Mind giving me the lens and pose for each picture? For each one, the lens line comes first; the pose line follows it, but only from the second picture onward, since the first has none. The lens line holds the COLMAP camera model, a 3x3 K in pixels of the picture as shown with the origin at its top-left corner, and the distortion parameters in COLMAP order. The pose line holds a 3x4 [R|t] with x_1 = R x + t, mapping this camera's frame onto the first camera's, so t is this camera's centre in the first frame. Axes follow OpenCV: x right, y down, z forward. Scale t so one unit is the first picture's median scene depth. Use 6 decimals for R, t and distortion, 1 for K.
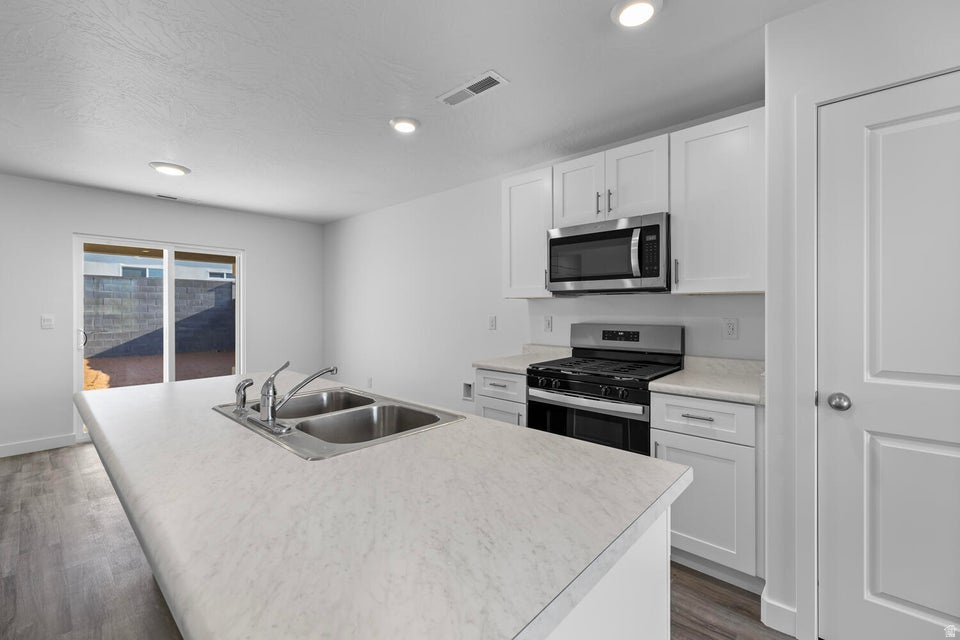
lens RADIAL K [[407.1, 0, 483.0], [0, 407.1, 310.0], [0, 0, 1]] dist [0.000079, 0.000031]
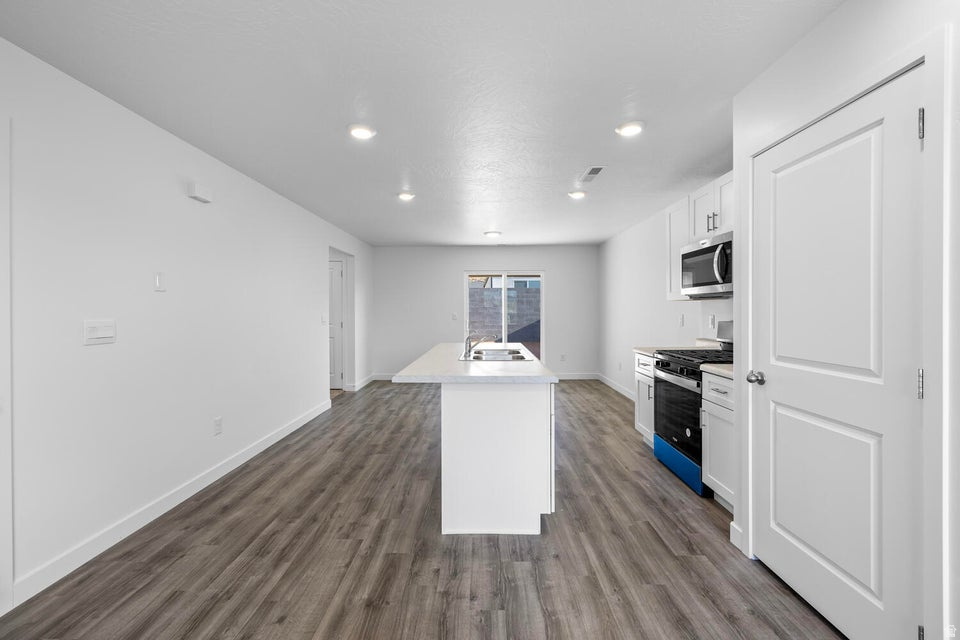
lens RADIAL K [[407.1, 0, 483.0], [0, 407.1, 310.0], [0, 0, 1]] dist [0.000079, 0.000031]
pose [[0.665649, -0.001944, -0.746262, 0.922299], [0.002260, 0.999997, -0.000590, -0.000723], [0.746261, -0.001294, 0.665652, -0.416458]]
